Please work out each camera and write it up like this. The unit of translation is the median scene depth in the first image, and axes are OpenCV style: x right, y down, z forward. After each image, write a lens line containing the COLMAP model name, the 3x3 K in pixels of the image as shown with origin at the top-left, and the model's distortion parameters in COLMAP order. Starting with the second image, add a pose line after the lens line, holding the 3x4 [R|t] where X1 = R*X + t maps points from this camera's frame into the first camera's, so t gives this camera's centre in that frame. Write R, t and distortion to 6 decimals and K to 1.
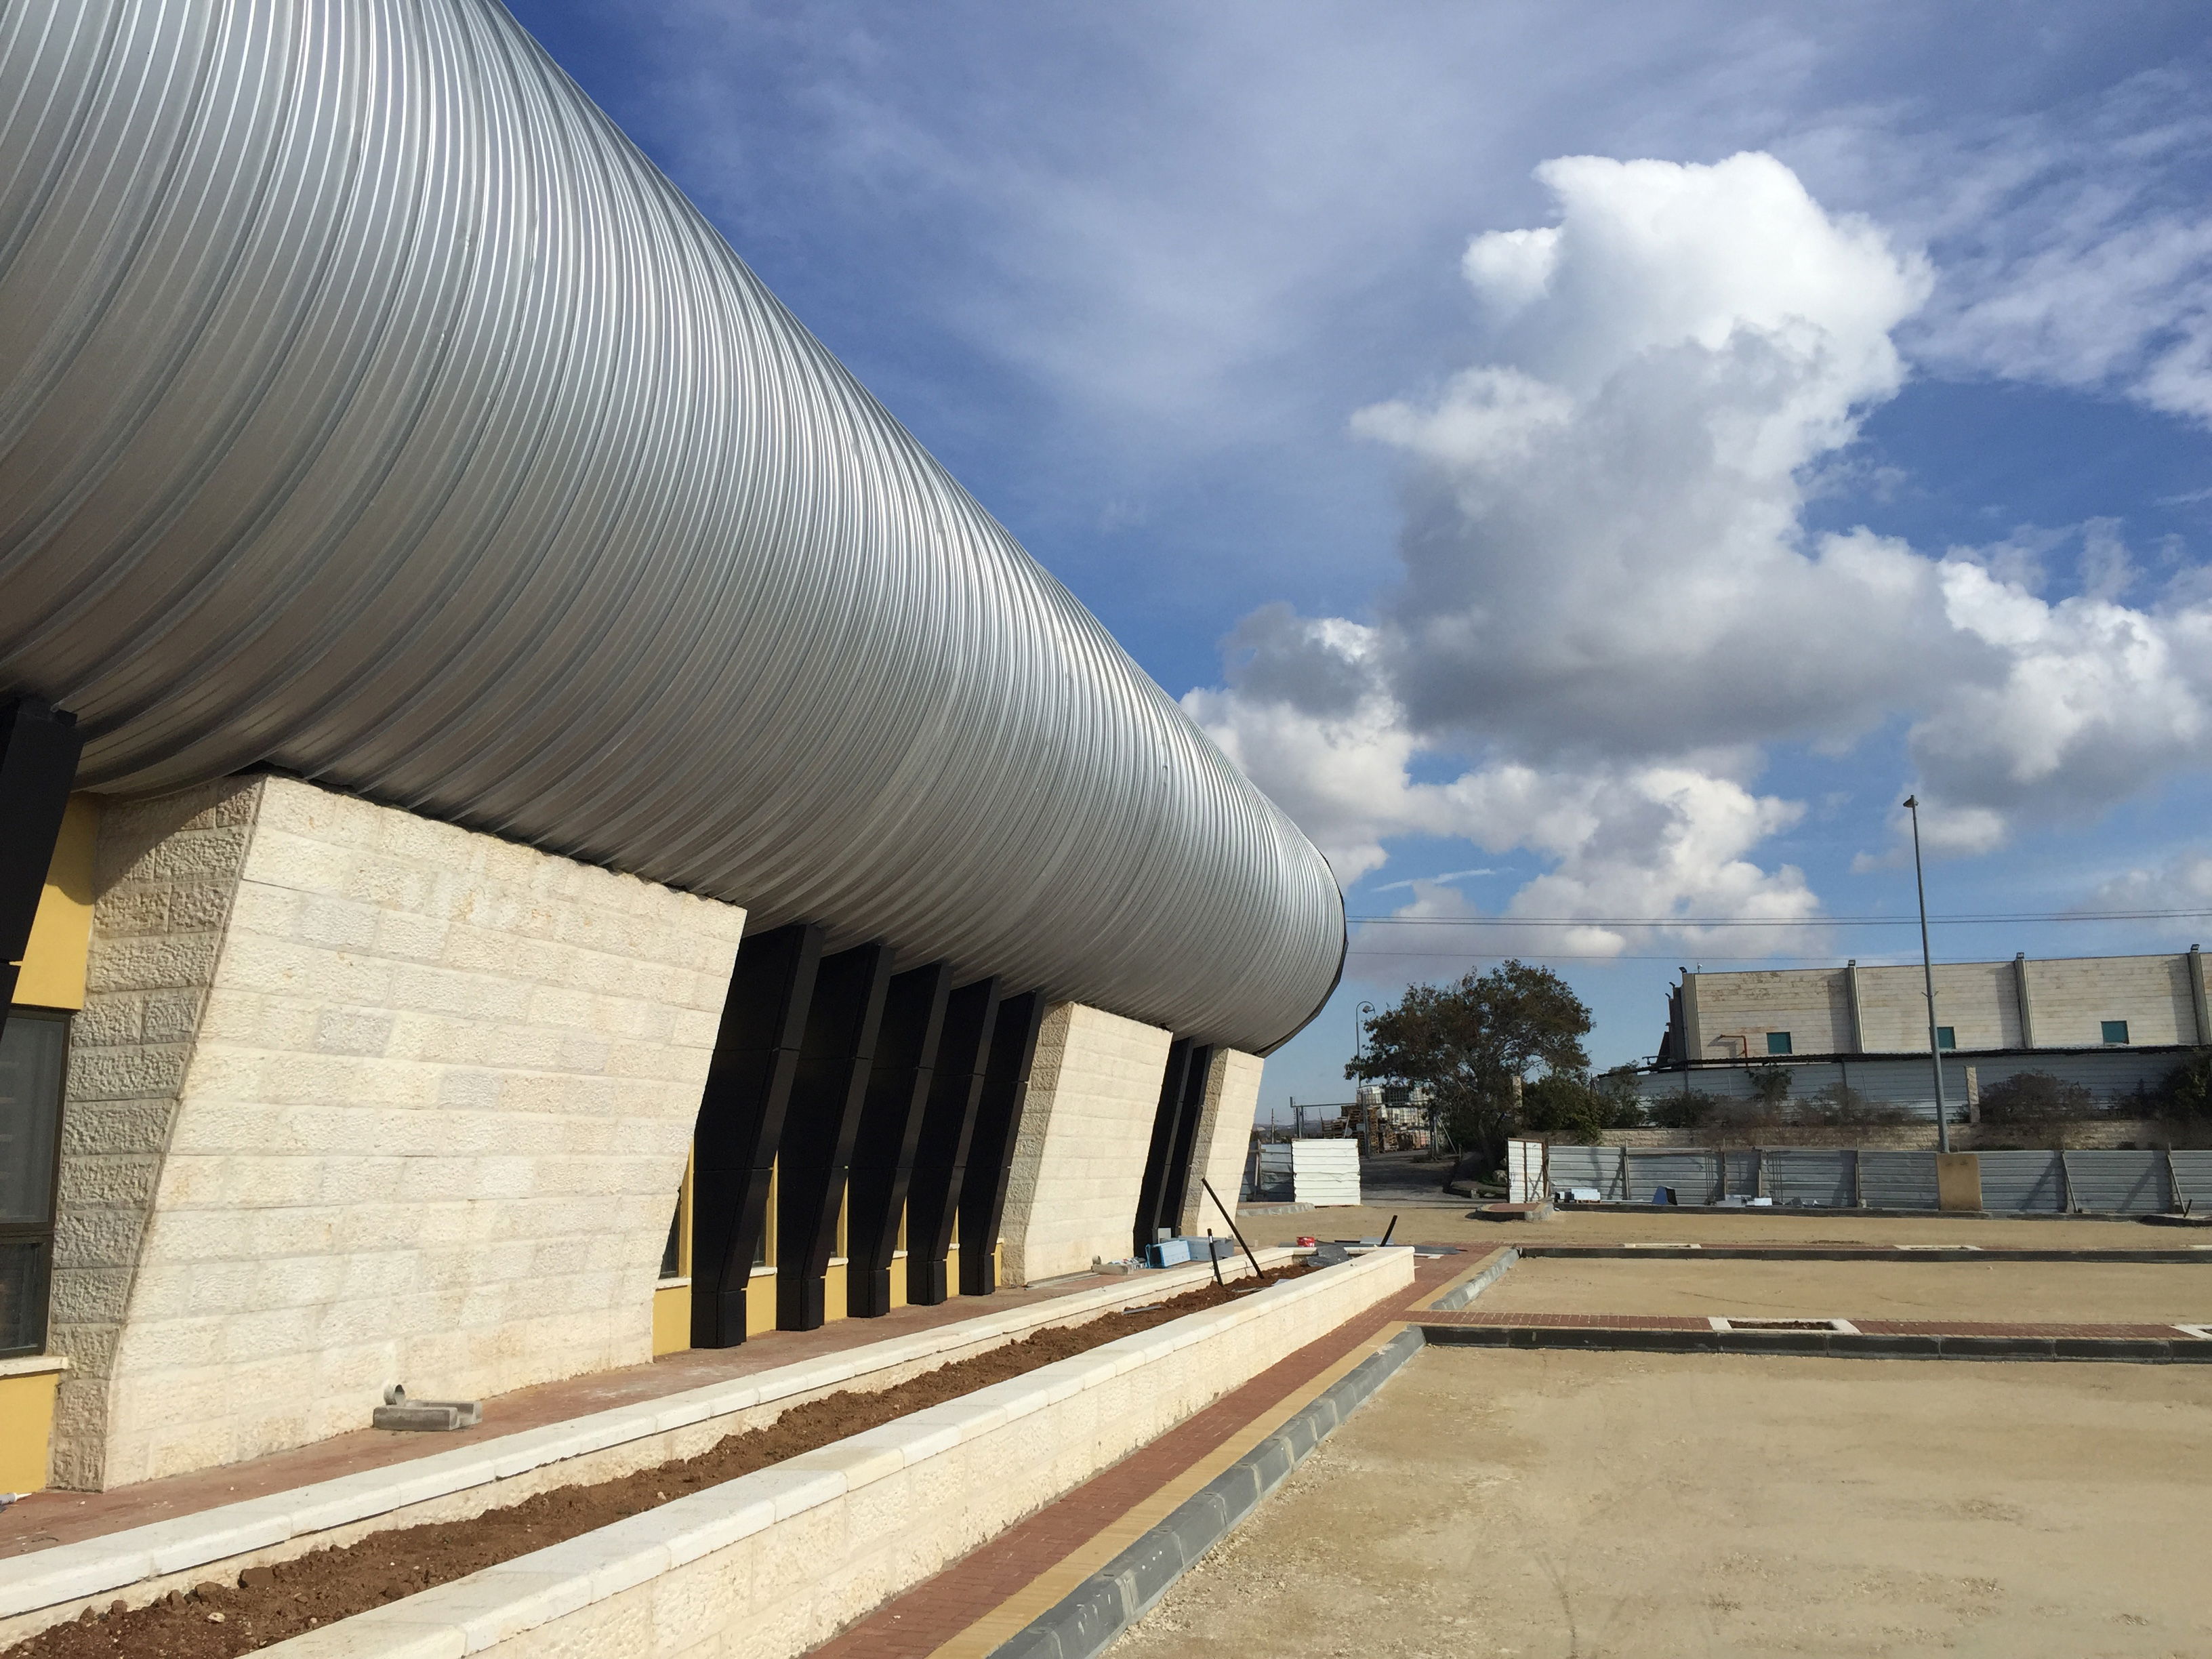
lens RADIAL K [[1882.4, 0, 1106.0], [0, 1882.4, 829.5], [0, 0, 1]] dist [0.096250, -0.120303]
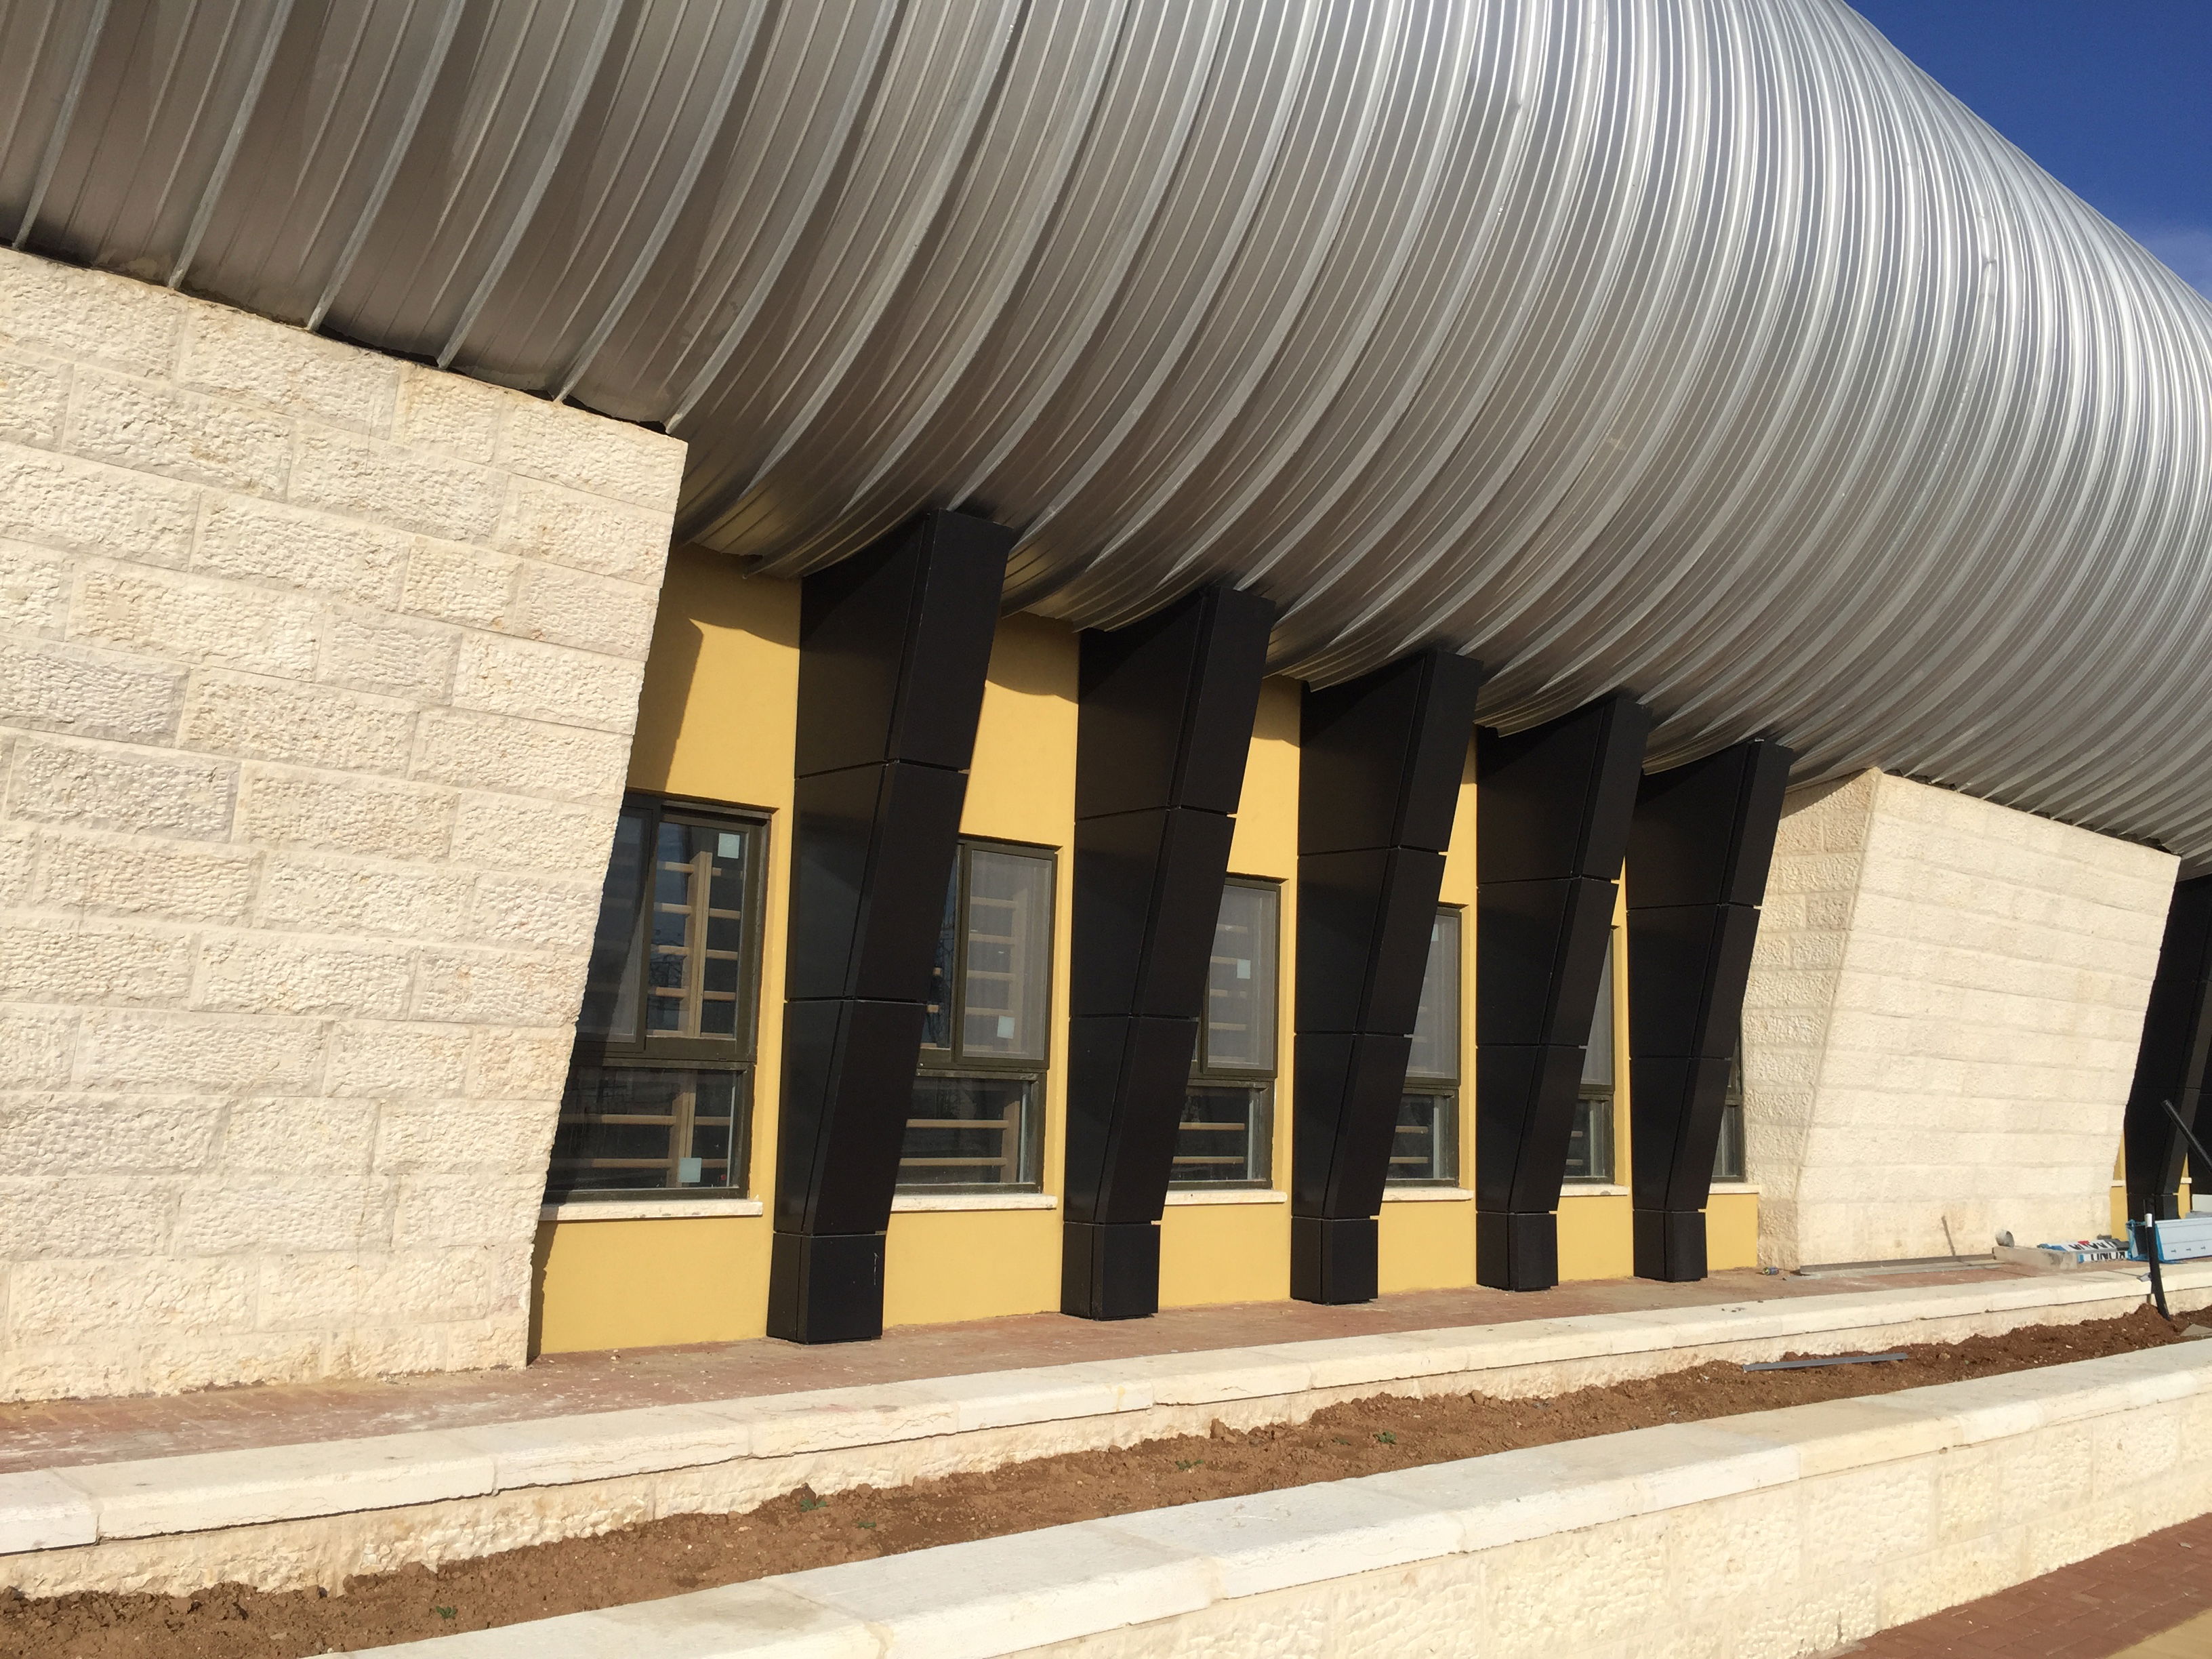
lens RADIAL K [[2085.7, 0, 1103.4], [0, 2085.7, 749.5], [0, 0, 1]] dist [0.210760, -0.575927]
pose [[0.864528, -0.001676, -0.502581, 0.107972], [0.018894, 0.999396, 0.029168, 0.070586], [0.502229, -0.034712, 0.864038, 0.397089]]
